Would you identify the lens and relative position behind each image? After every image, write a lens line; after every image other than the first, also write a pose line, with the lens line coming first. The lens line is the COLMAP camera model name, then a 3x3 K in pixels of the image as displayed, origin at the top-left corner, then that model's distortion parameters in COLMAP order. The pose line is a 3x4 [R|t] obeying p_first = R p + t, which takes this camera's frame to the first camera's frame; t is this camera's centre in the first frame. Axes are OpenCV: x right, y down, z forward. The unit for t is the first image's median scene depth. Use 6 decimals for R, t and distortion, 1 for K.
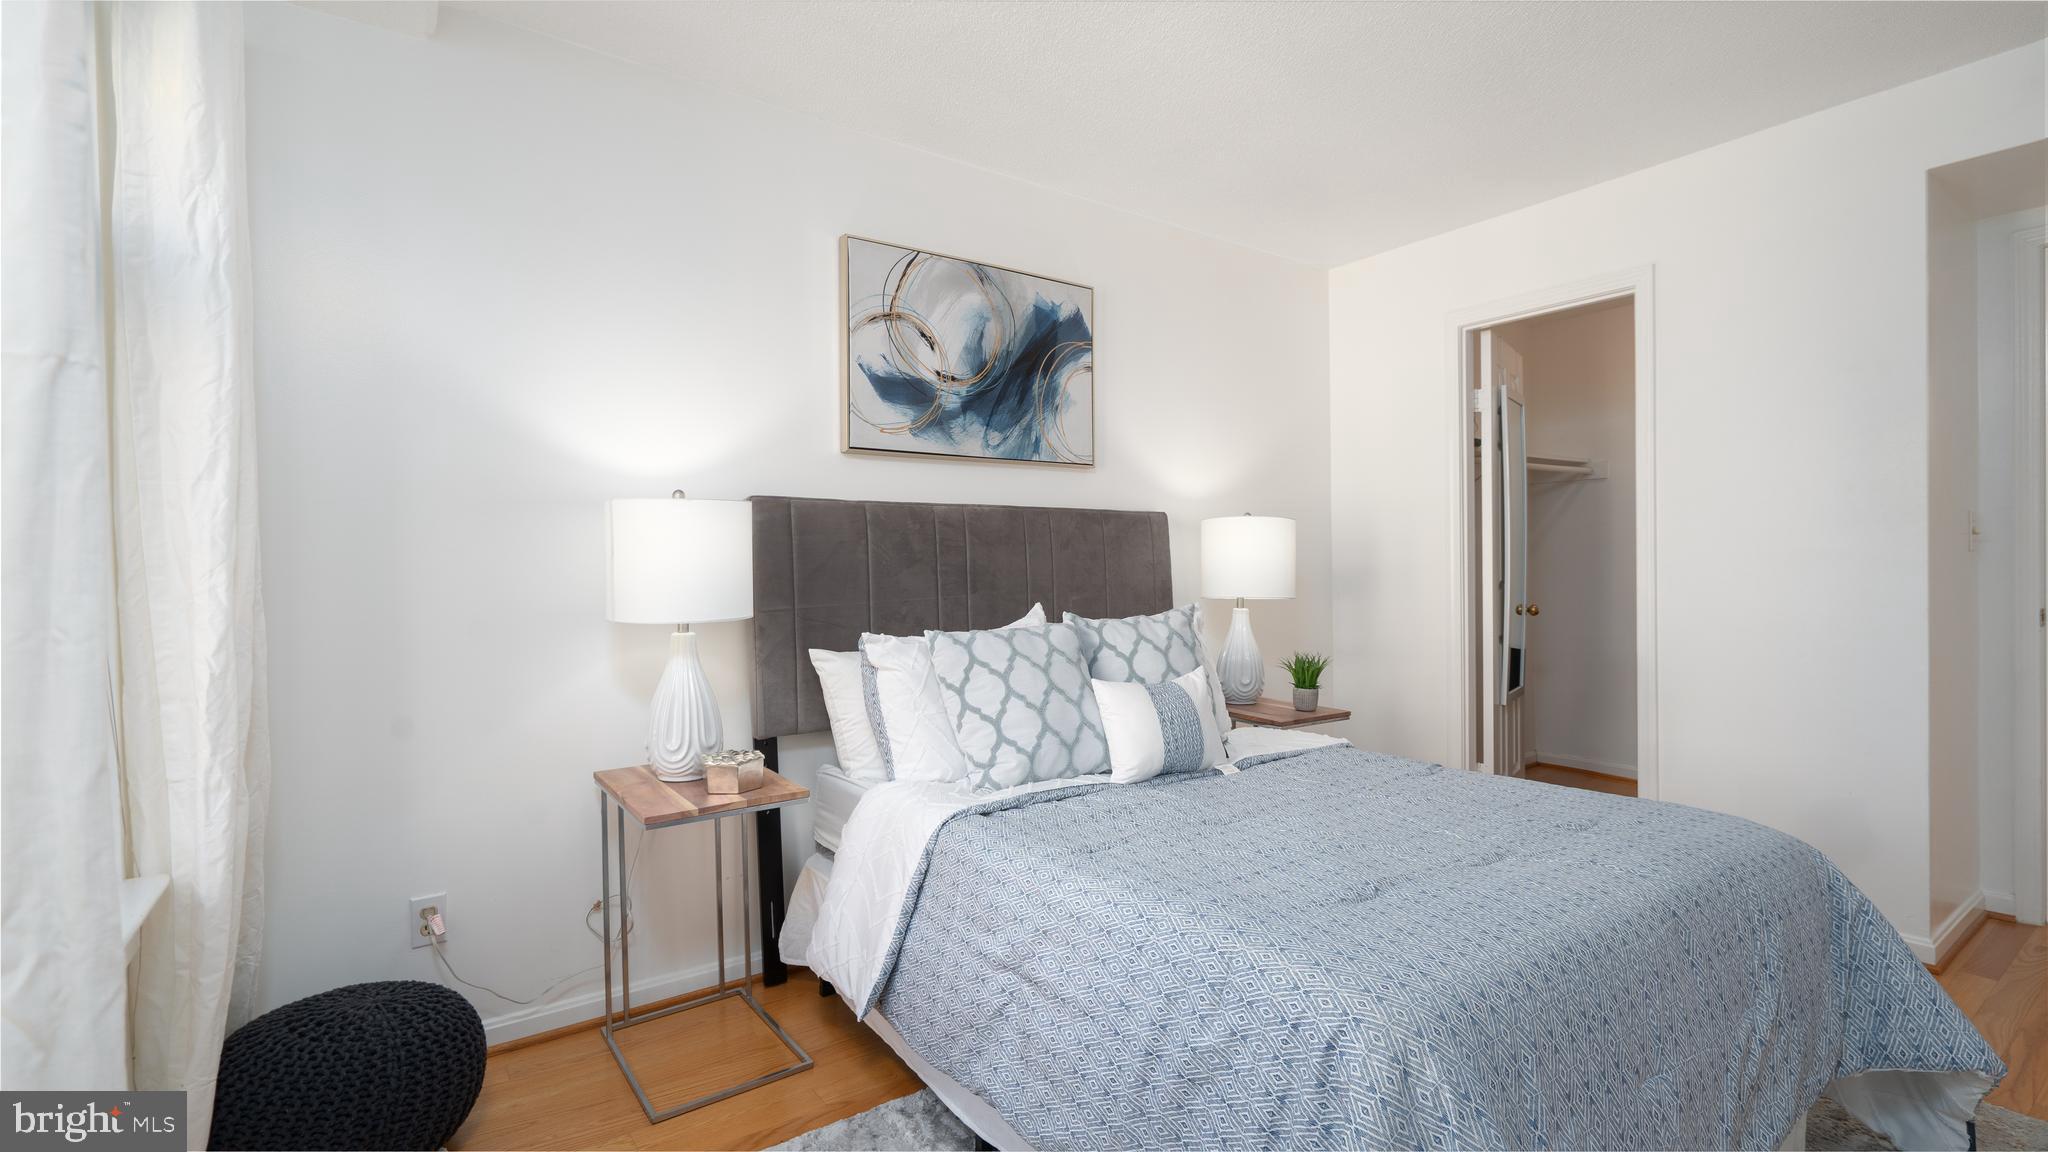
lens RADIAL K [[919.0, 0, 1003.1], [0, 919.0, 573.7], [0, 0, 1]] dist [-0.003317, 0.000249]
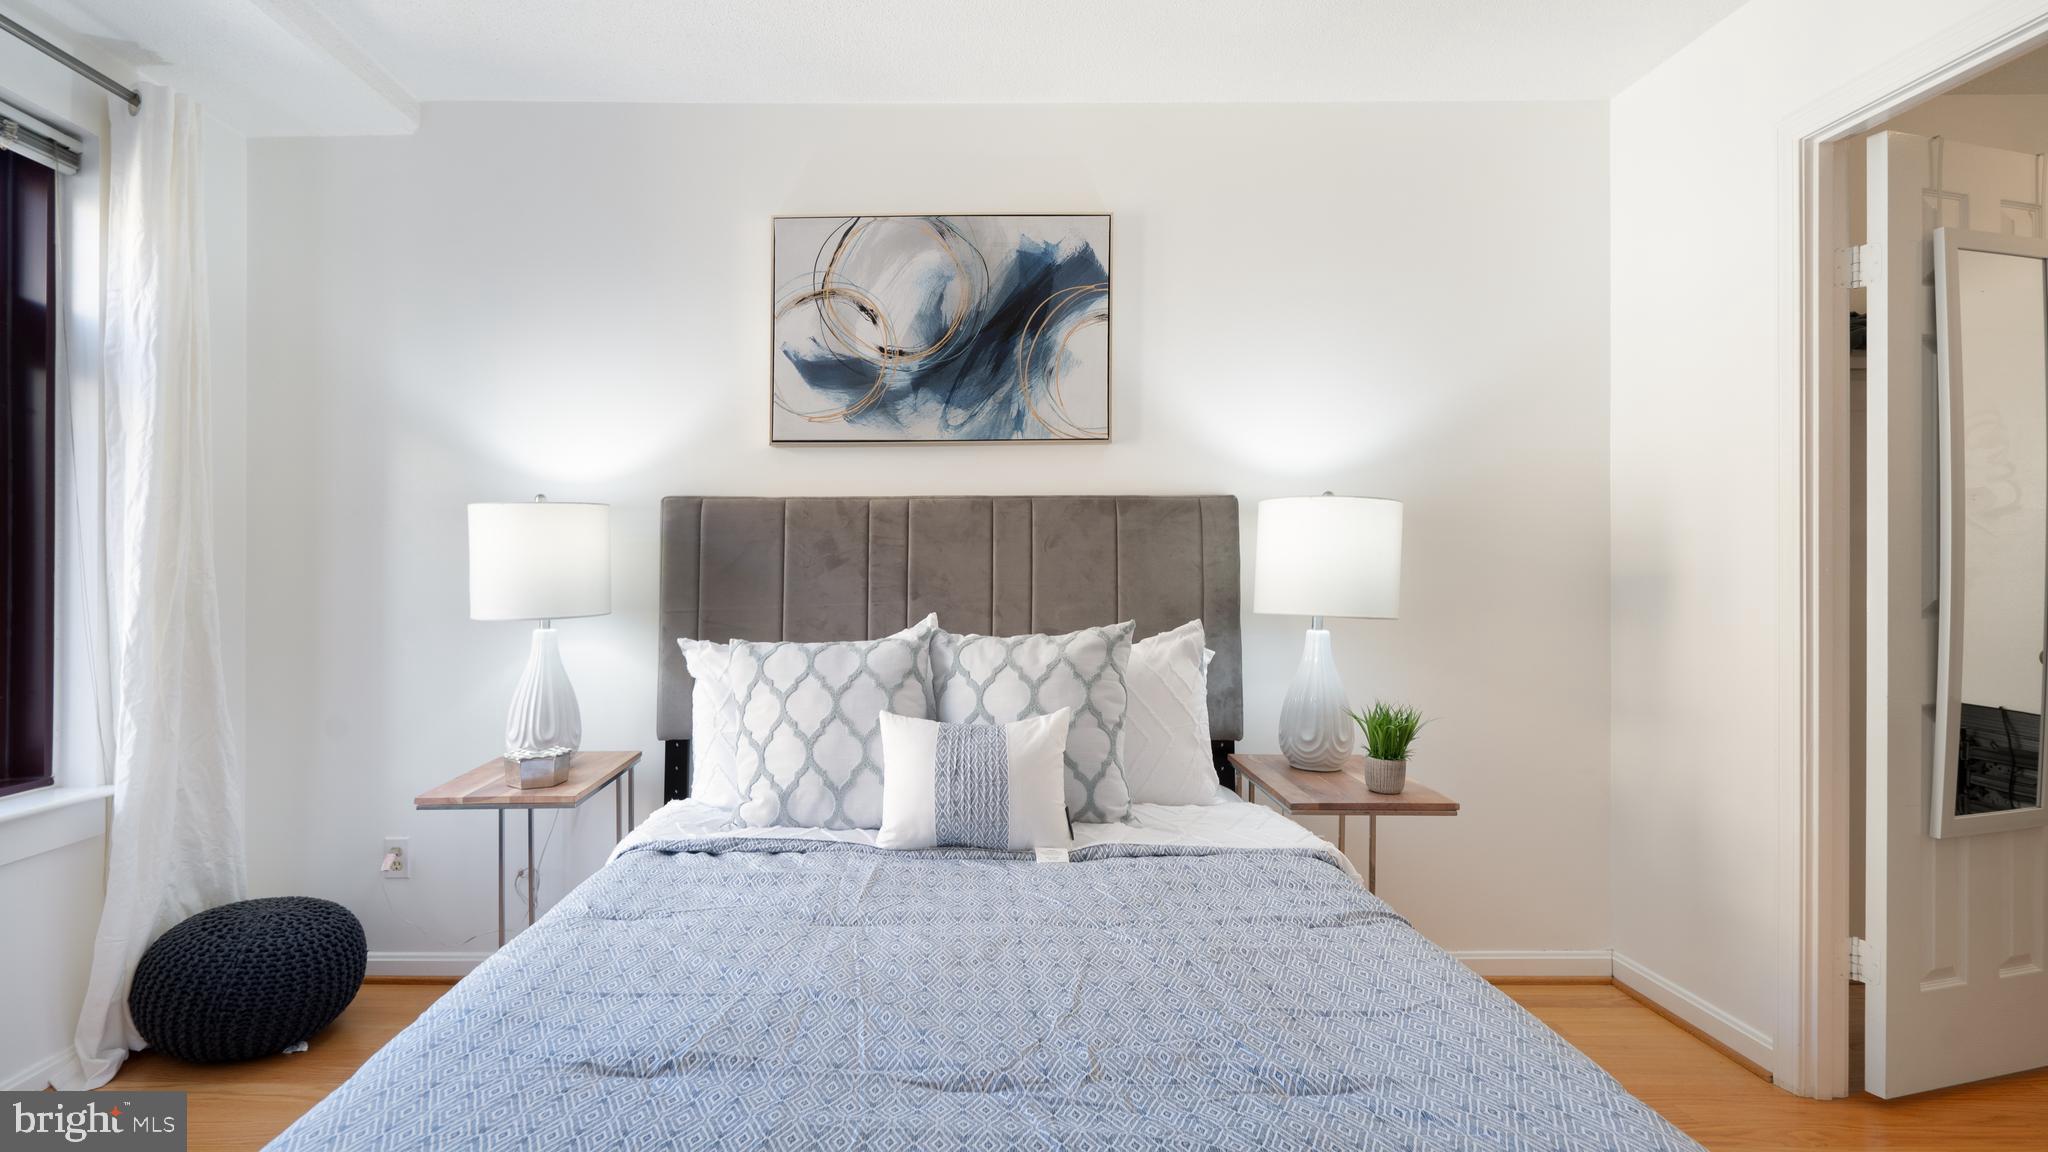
lens RADIAL K [[955.7, 0, 1041.9], [0, 955.7, 560.7], [0, 0, 1]] dist [-0.003040, 0.000258]
pose [[0.814622, 0.002906, -0.579985, 0.575135], [-0.008261, 0.999944, -0.006592, -0.009538], [0.579934, 0.010162, 0.814600, 0.334028]]
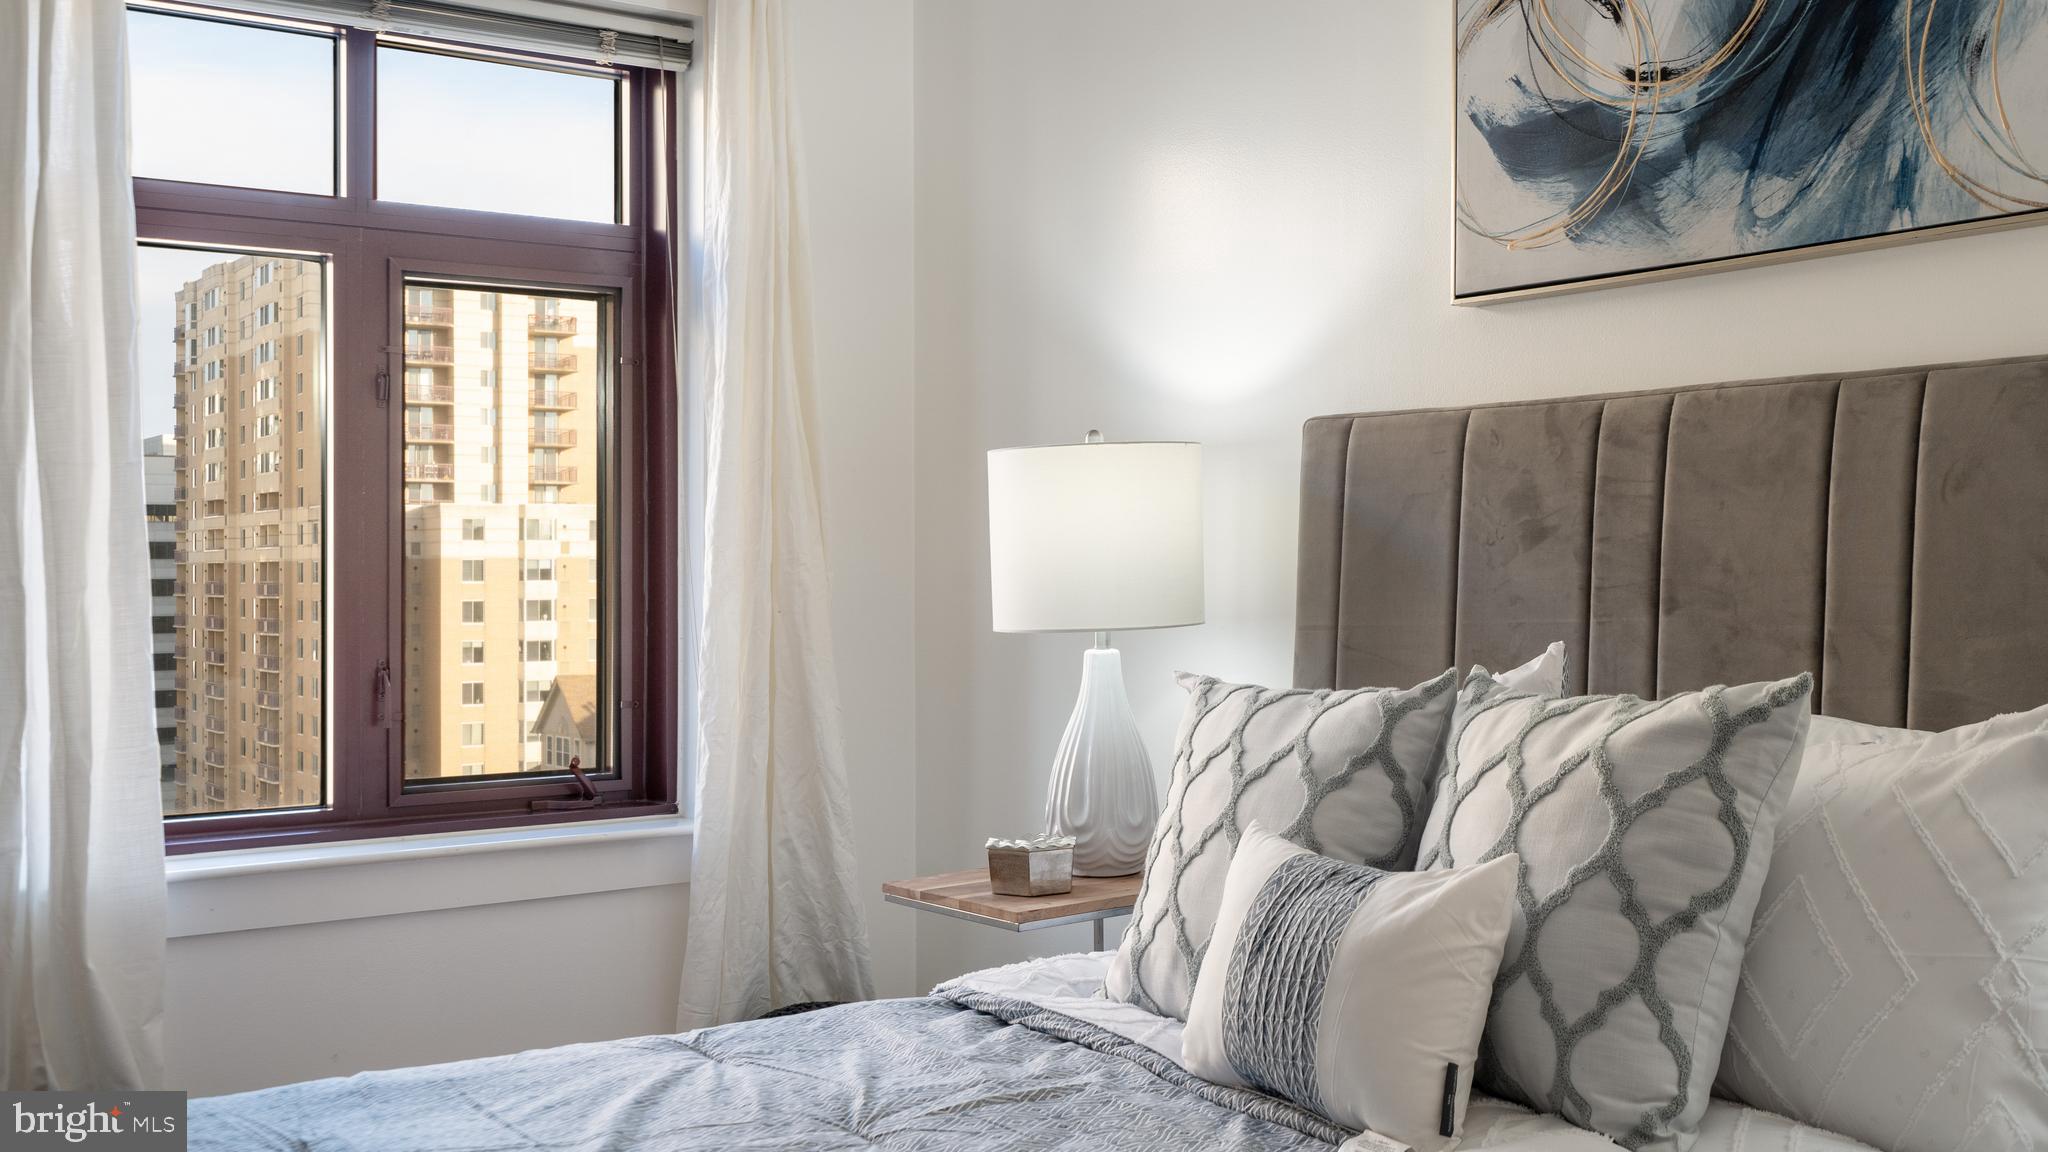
lens RADIAL K [[2033.5, 0, 1024.0], [0, 2033.5, 576.0], [0, 0, 1]] dist [0.012251, 0.004552]
pose [[0.004916, 0.019533, -0.999797, 0.822488], [0.001788, 0.999807, 0.019542, -0.011841], [0.999986, -0.001884, 0.004880, 0.706926]]
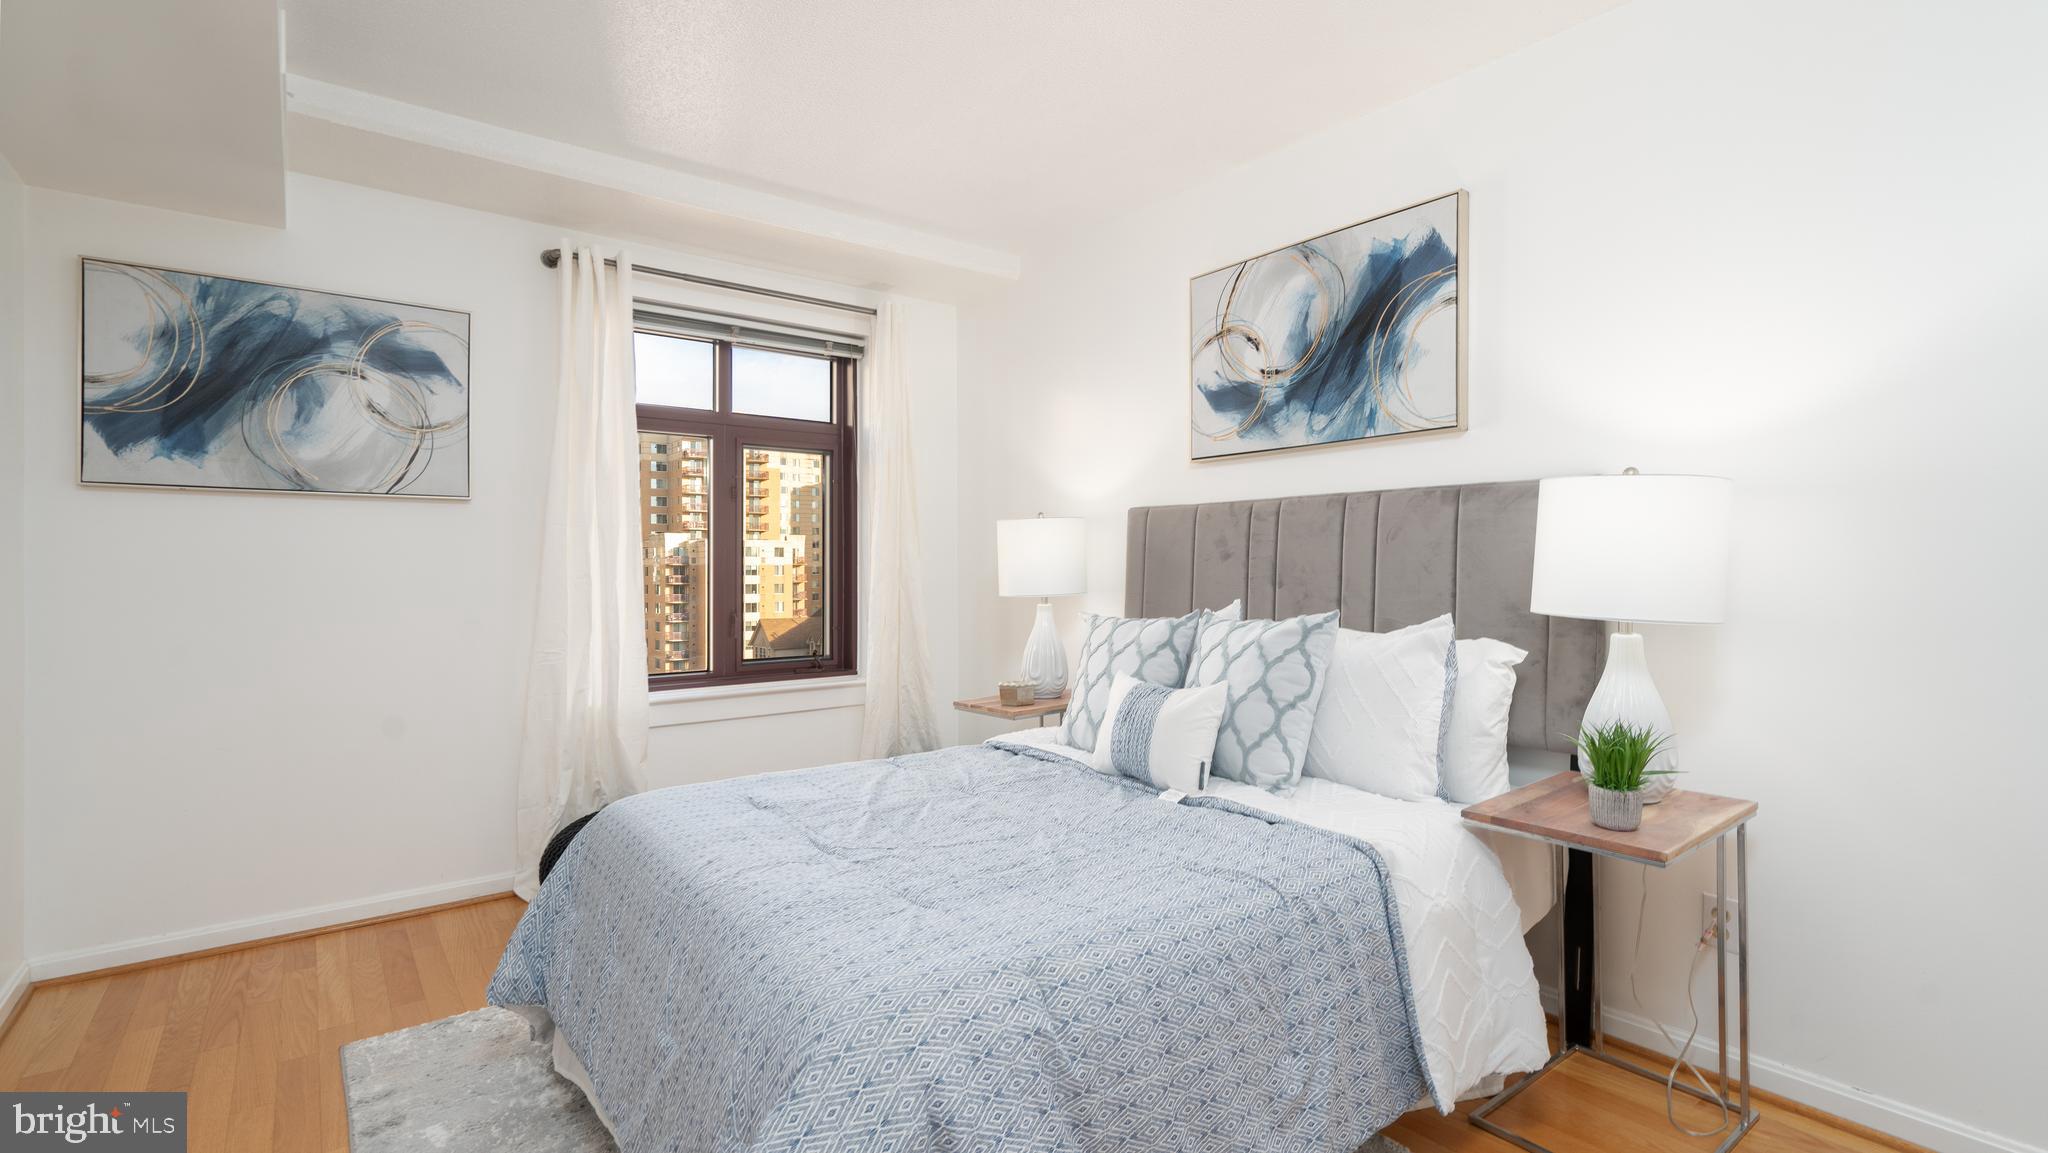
lens RADIAL K [[930.1, 0, 1010.8], [0, 930.1, 551.3], [0, 0, 1]] dist [0.000681, 0.000179]
pose [[0.043378, -0.004346, -0.999049, 0.926729], [0.000106, 0.999991, -0.004345, -0.013316], [0.999059, 0.000083, 0.043378, 0.659207]]
